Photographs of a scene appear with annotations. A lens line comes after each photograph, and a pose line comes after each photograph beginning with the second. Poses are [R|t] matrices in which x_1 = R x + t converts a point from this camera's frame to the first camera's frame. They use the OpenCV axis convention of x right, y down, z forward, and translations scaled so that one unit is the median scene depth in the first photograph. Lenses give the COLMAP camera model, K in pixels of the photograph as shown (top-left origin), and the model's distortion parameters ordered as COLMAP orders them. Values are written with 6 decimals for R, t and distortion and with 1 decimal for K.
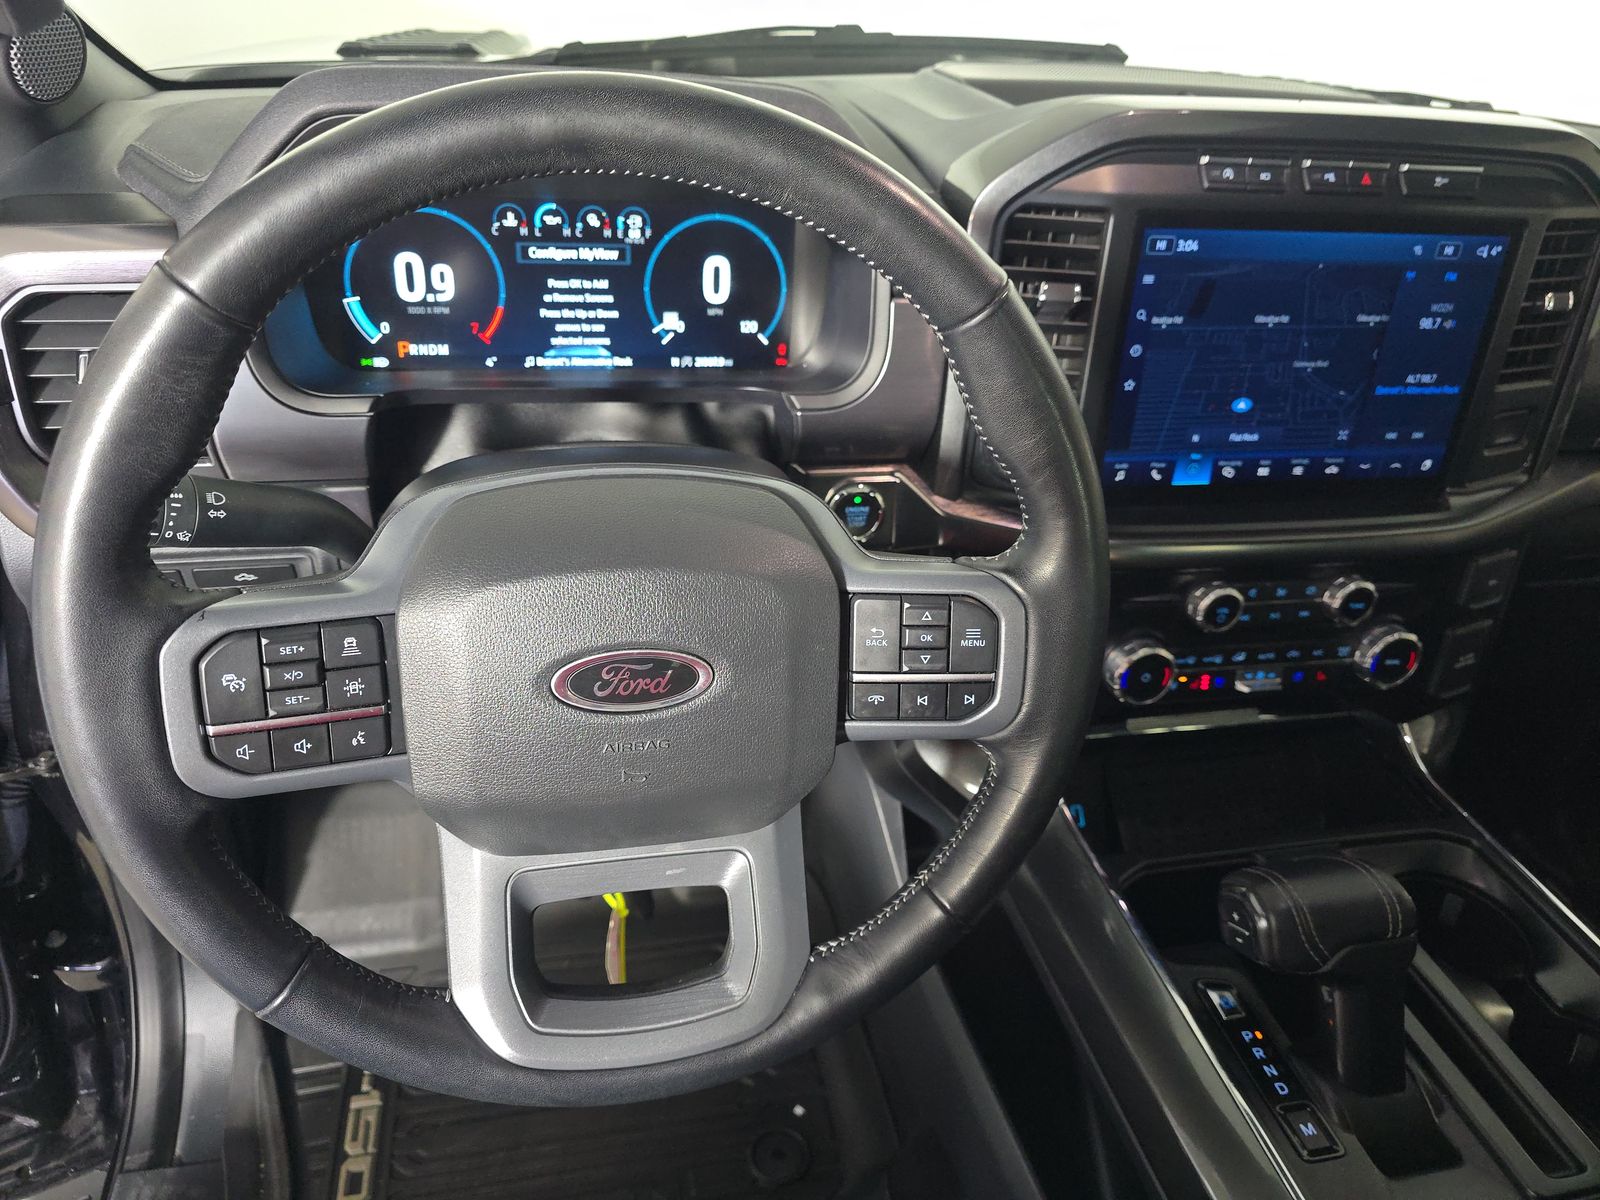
lens RADIAL K [[1091.2, 0, 800.0], [0, 1091.2, 600.0], [0, 0, 1]] dist [0.027061, -0.028046]
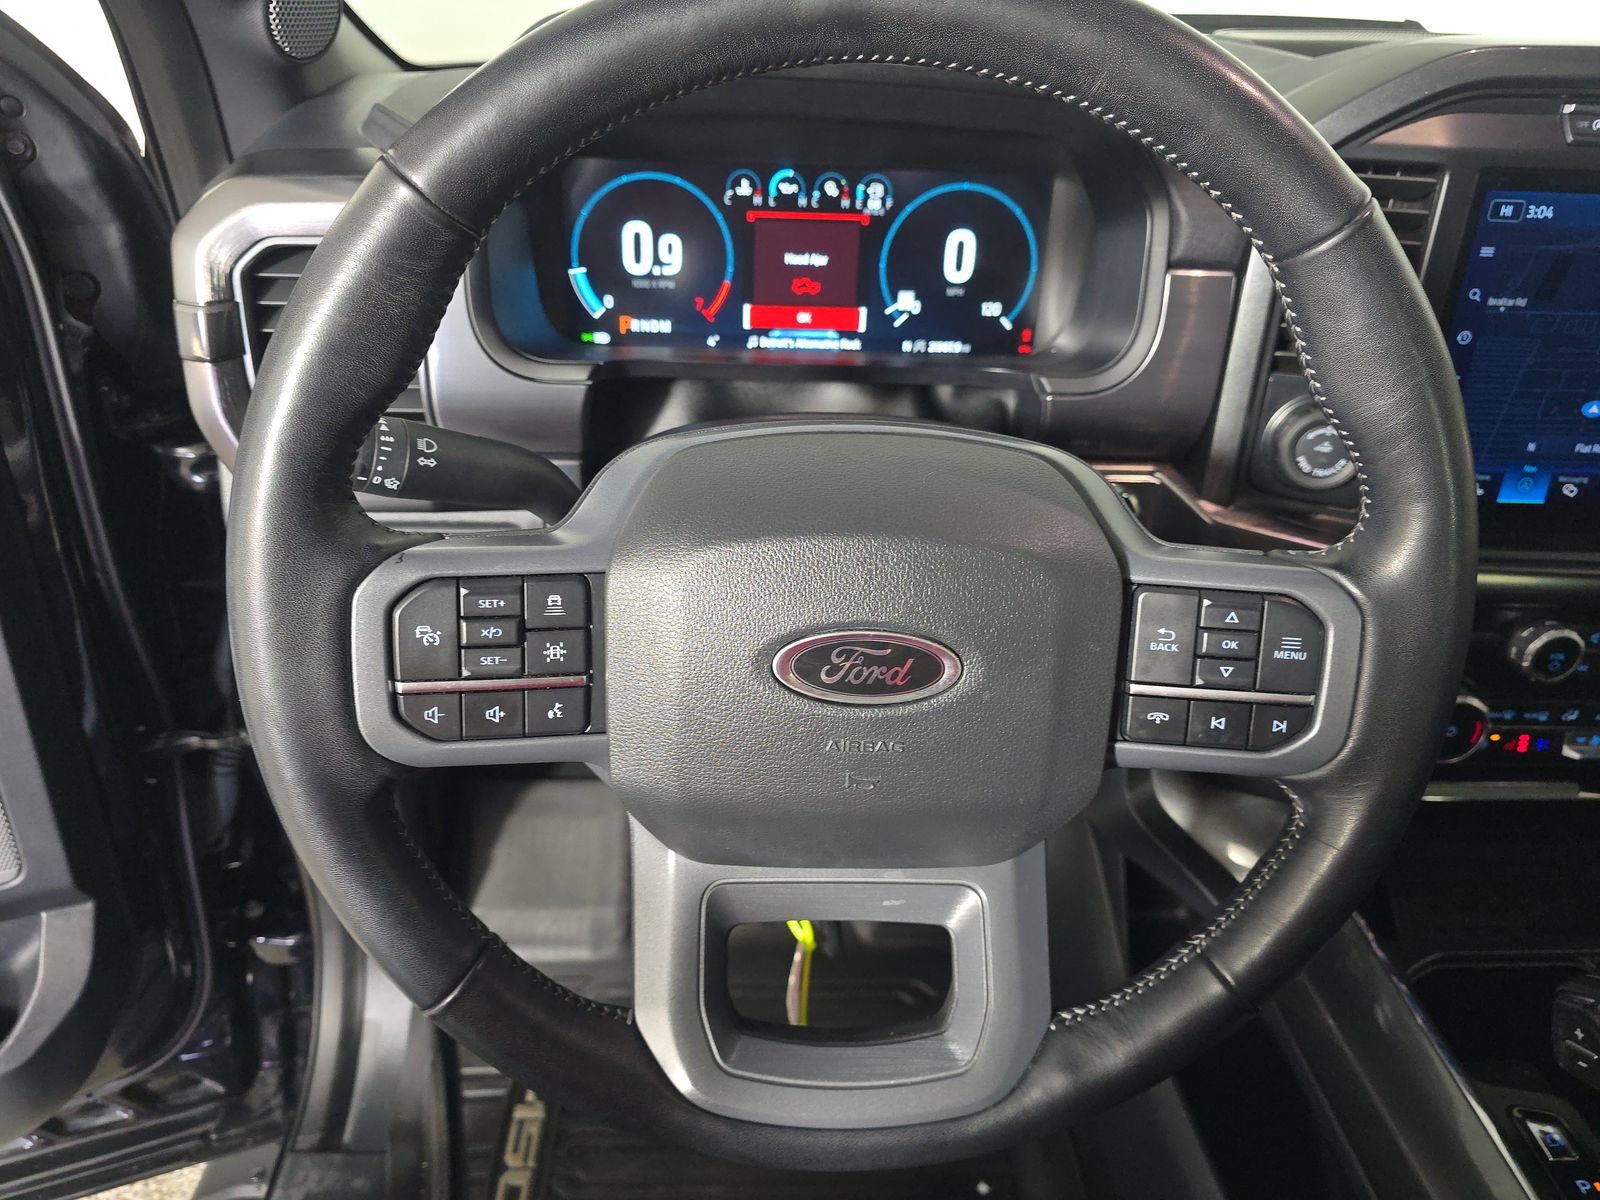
lens RADIAL K [[1044.8, 0, 792.2], [0, 1044.8, 617.3], [0, 0, 1]] dist [0.036119, -0.039987]
pose [[0.985255, 0.060597, -0.160003, -0.057833], [-0.065961, 0.997417, -0.028424, 0.042442], [0.157867, 0.038559, 0.986707, 0.133370]]
